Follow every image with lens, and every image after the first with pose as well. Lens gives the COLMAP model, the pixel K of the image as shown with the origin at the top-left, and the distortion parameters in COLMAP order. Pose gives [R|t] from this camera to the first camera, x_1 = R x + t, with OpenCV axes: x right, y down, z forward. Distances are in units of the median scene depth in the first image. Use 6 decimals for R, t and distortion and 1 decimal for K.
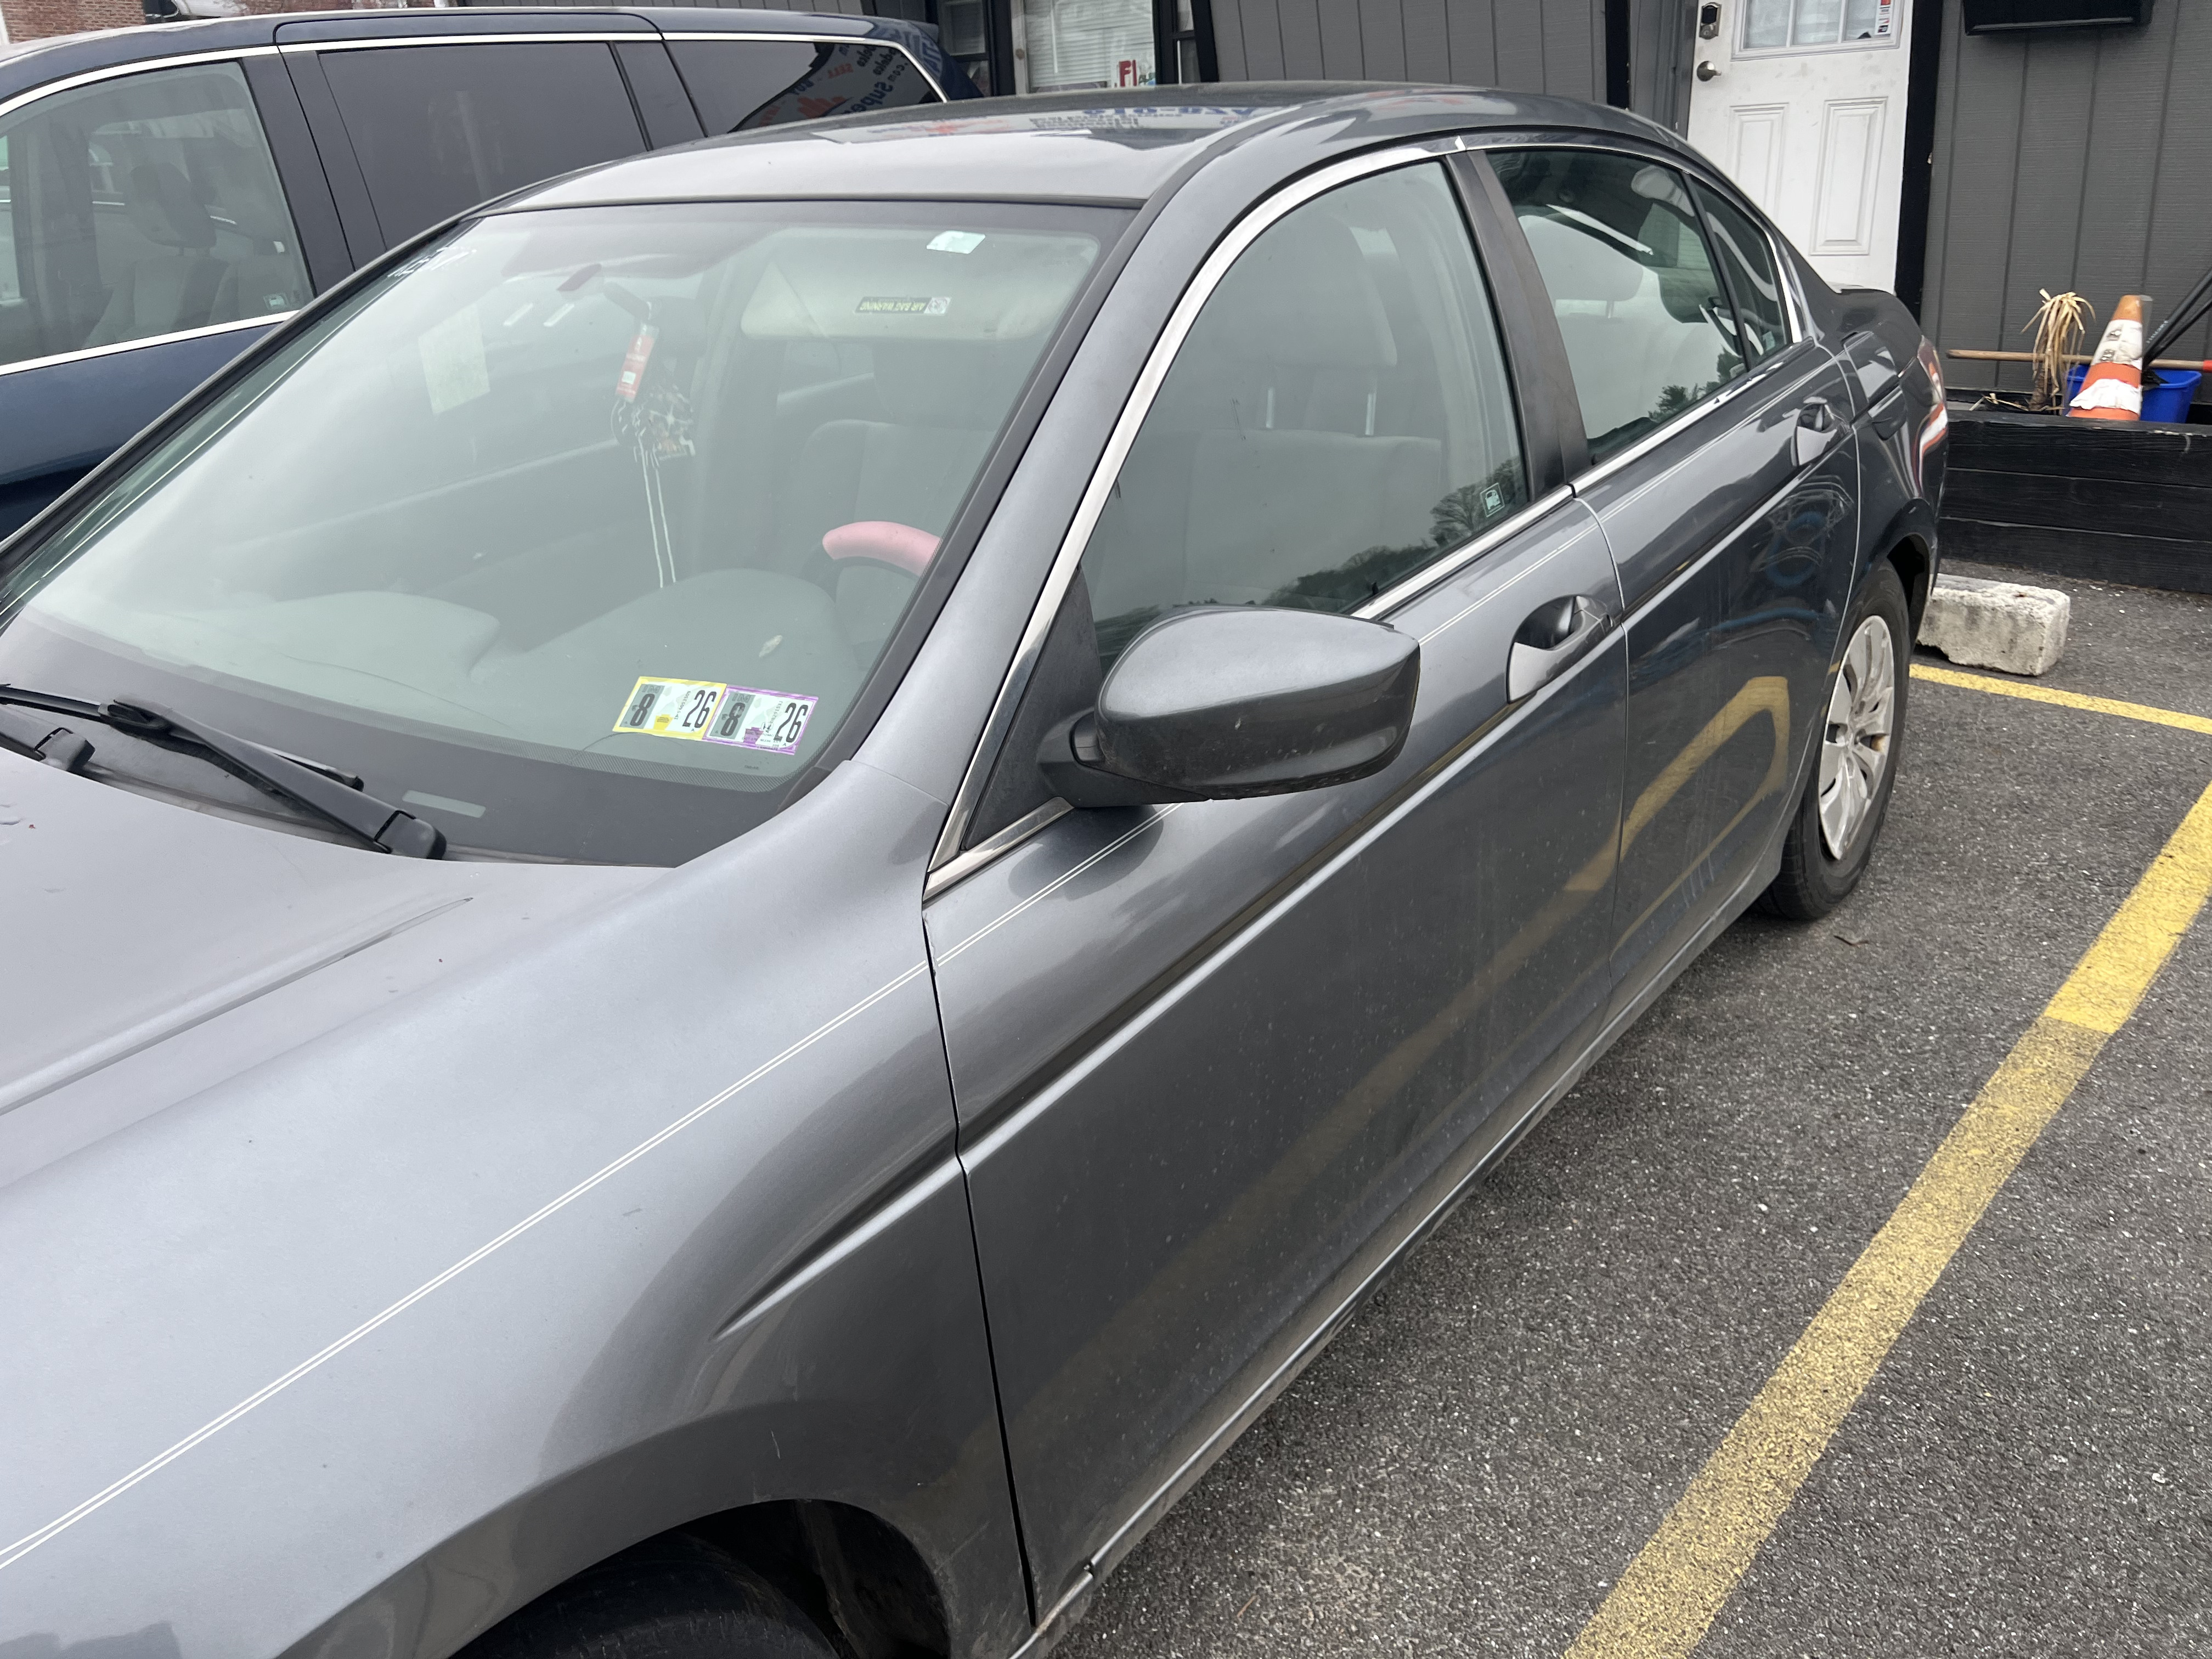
lens RADIAL K [[1712.0, 0, 1106.0], [0, 1712.0, 829.5], [0, 0, 1]] dist [0.065501, -0.081040]
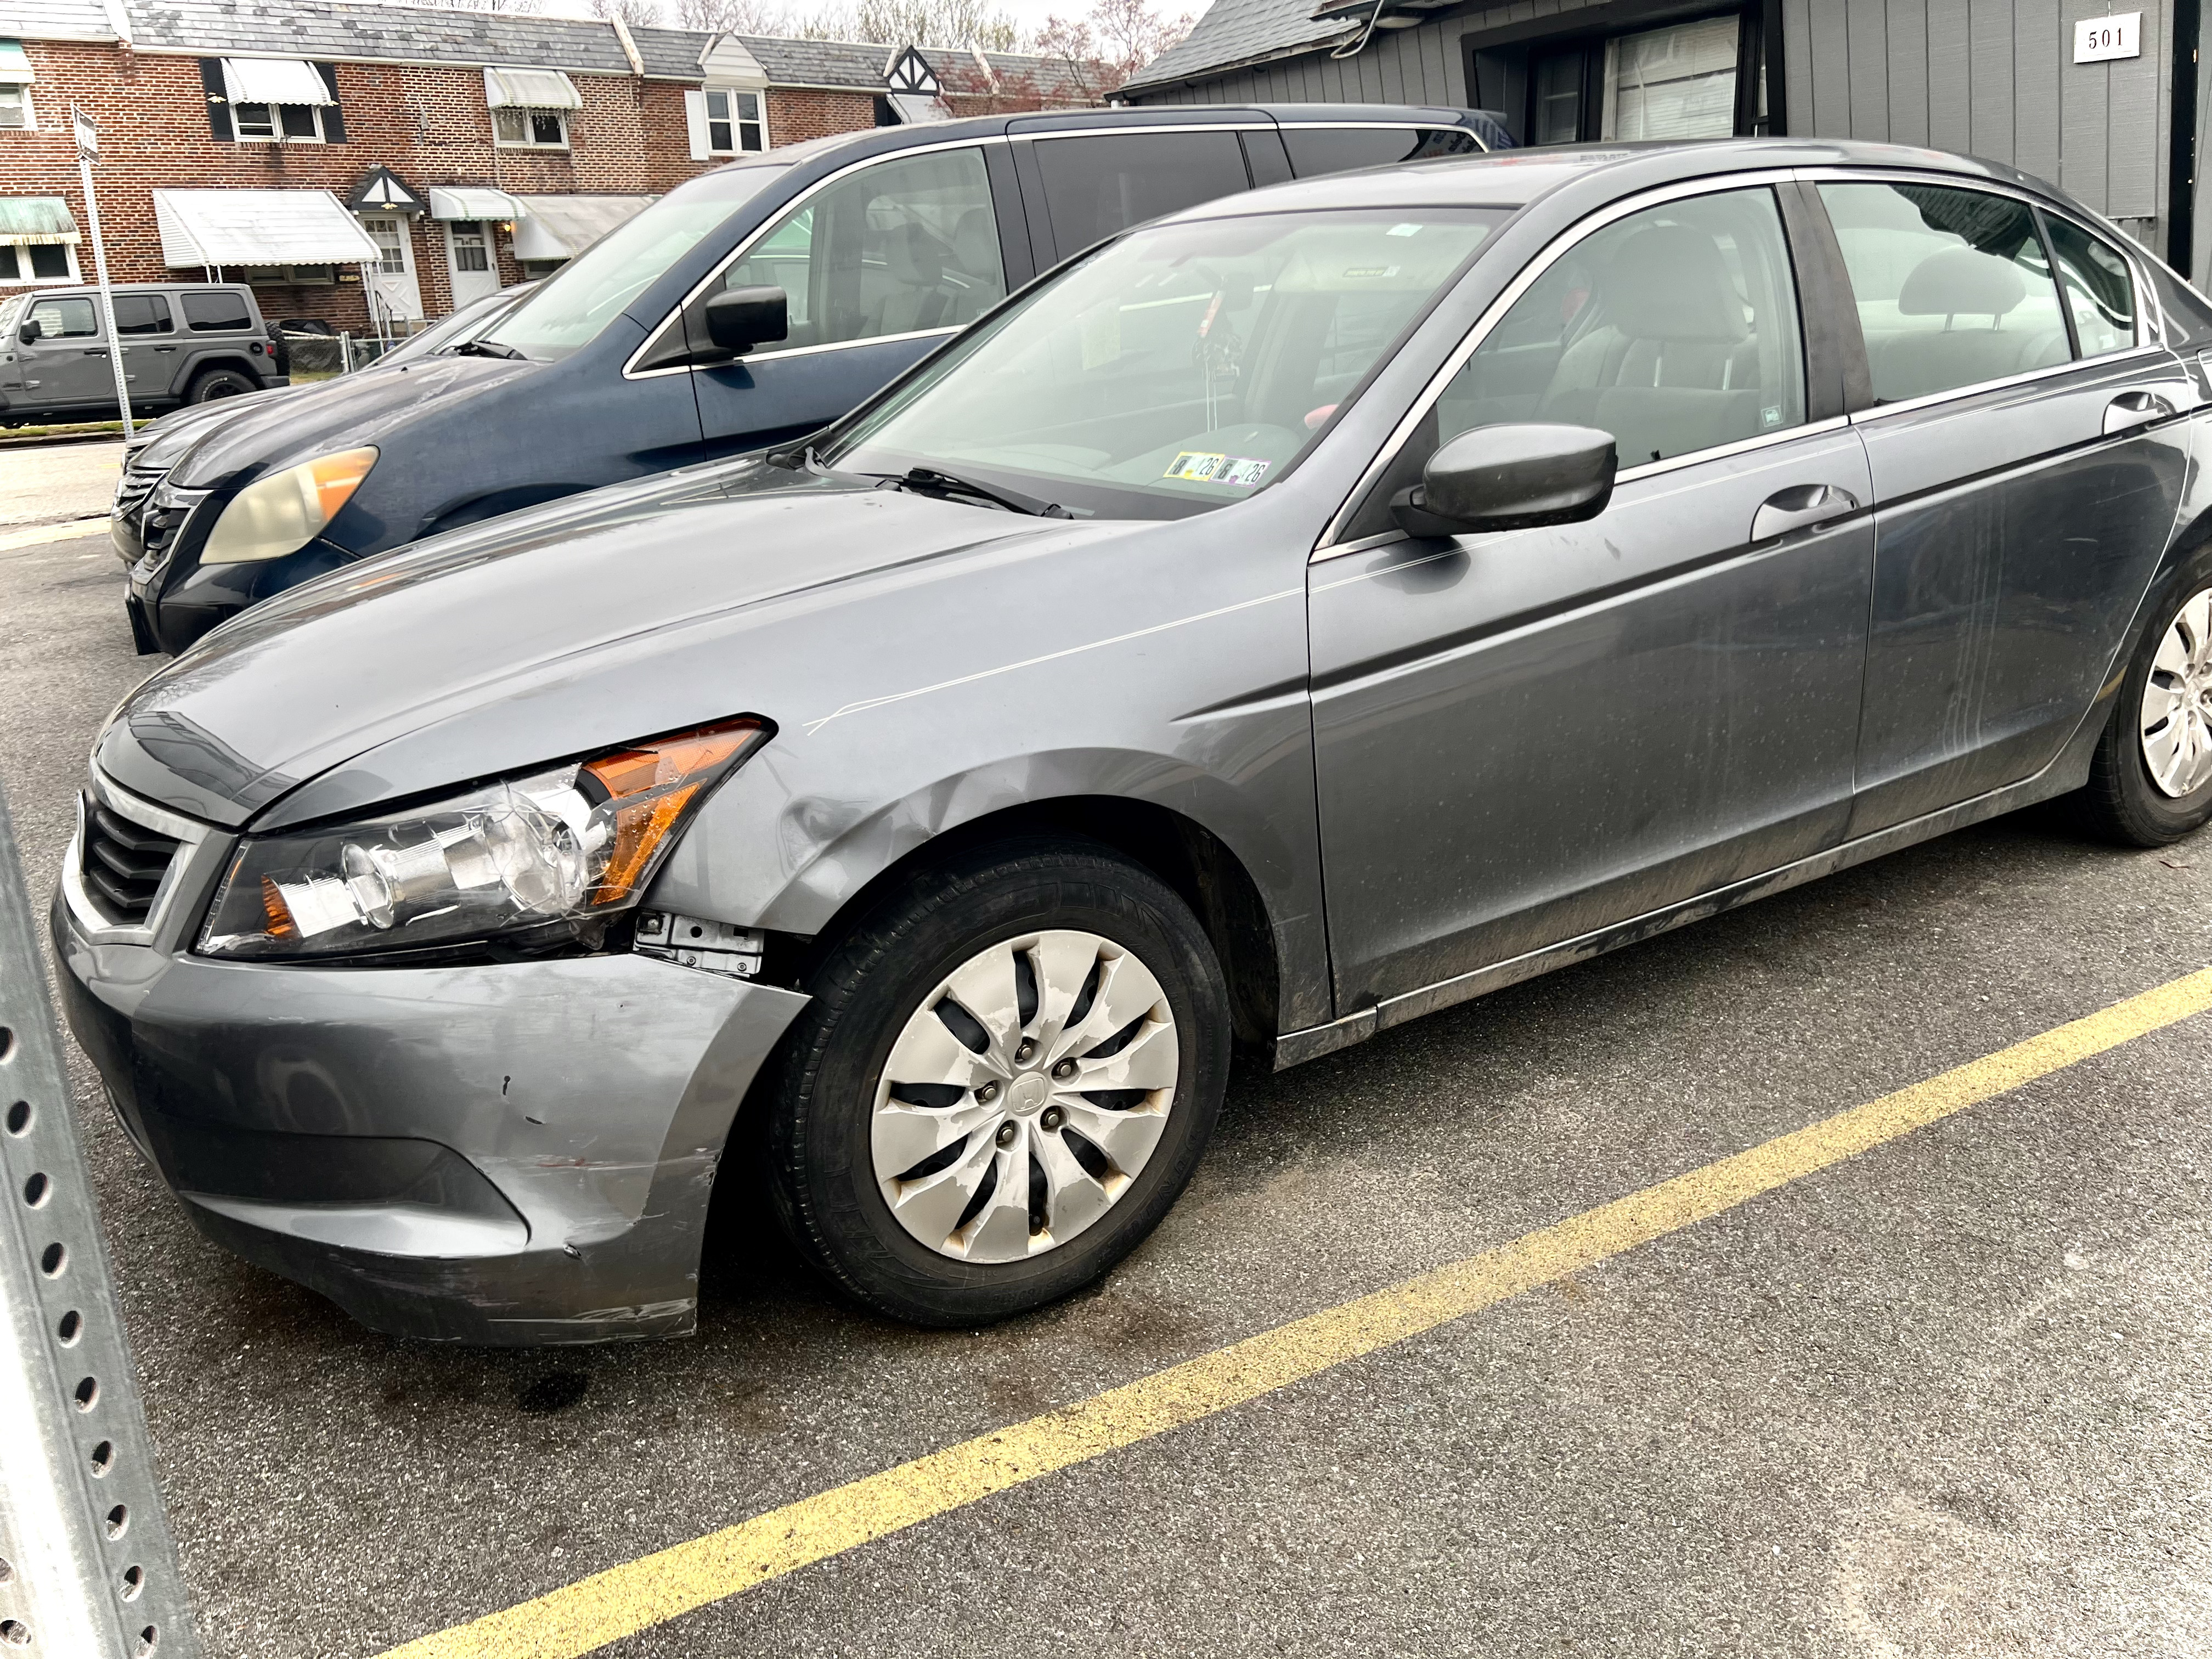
lens RADIAL K [[1712.0, 0, 1106.0], [0, 1712.0, 829.5], [0, 0, 1]] dist [0.065501, -0.081040]
pose [[0.943249, 0.110333, -0.313222, 0.189877], [-0.125400, 0.991702, -0.028306, 0.260254], [0.307500, 0.065978, 0.949258, -0.513859]]
